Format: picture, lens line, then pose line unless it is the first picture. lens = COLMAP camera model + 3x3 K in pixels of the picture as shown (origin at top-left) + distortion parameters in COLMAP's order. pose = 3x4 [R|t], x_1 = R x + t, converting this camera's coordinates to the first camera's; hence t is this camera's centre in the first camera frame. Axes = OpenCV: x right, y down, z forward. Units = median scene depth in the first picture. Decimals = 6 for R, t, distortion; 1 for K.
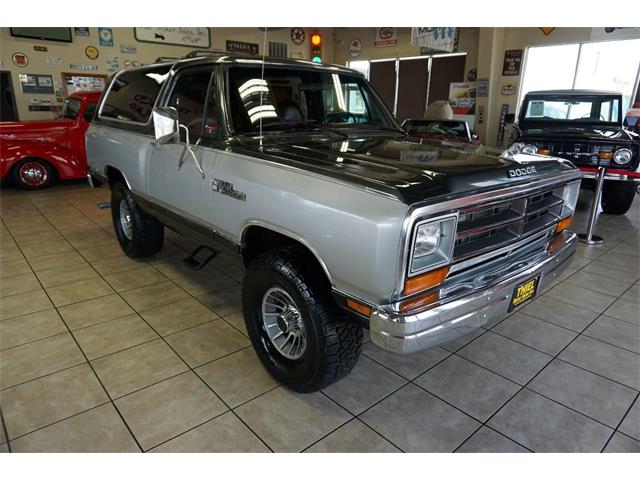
lens RADIAL K [[427.3, 0, 322.9], [0, 427.3, 241.0], [0, 0, 1]] dist [-0.027766, 0.023599]
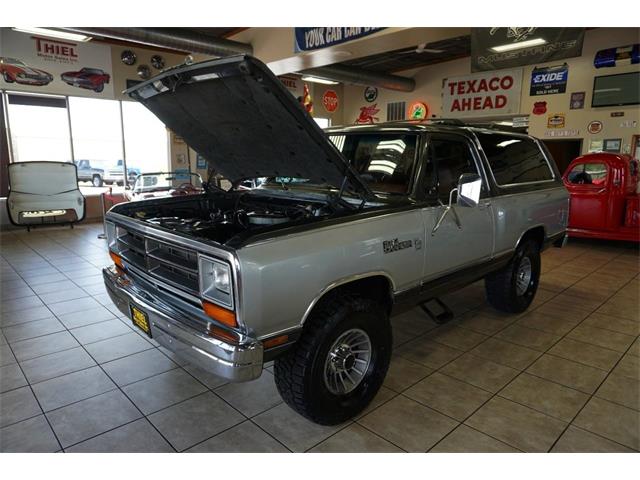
lens RADIAL K [[427.3, 0, 314.2], [0, 427.3, 248.5], [0, 0, 1]] dist [-0.027766, 0.023599]
pose [[0.023082, 0.187012, -0.982086, 1.247330], [-0.306406, 0.936396, 0.171110, -0.320325], [0.951621, 0.296968, 0.078915, 1.017117]]
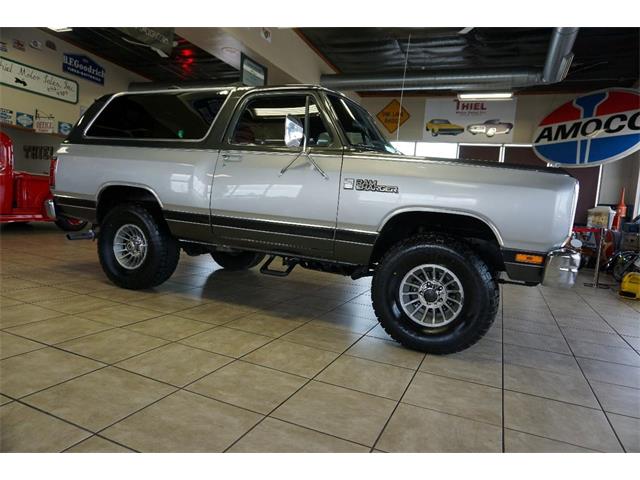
lens RADIAL K [[427.3, 0, 319.1], [0, 427.3, 248.2], [0, 0, 1]] dist [-0.027766, 0.023599]
pose [[0.899517, 0.008619, 0.436801, -0.714348], [0.075122, 0.981863, -0.174075, 0.200303], [-0.430379, 0.189397, 0.882555, 0.062795]]
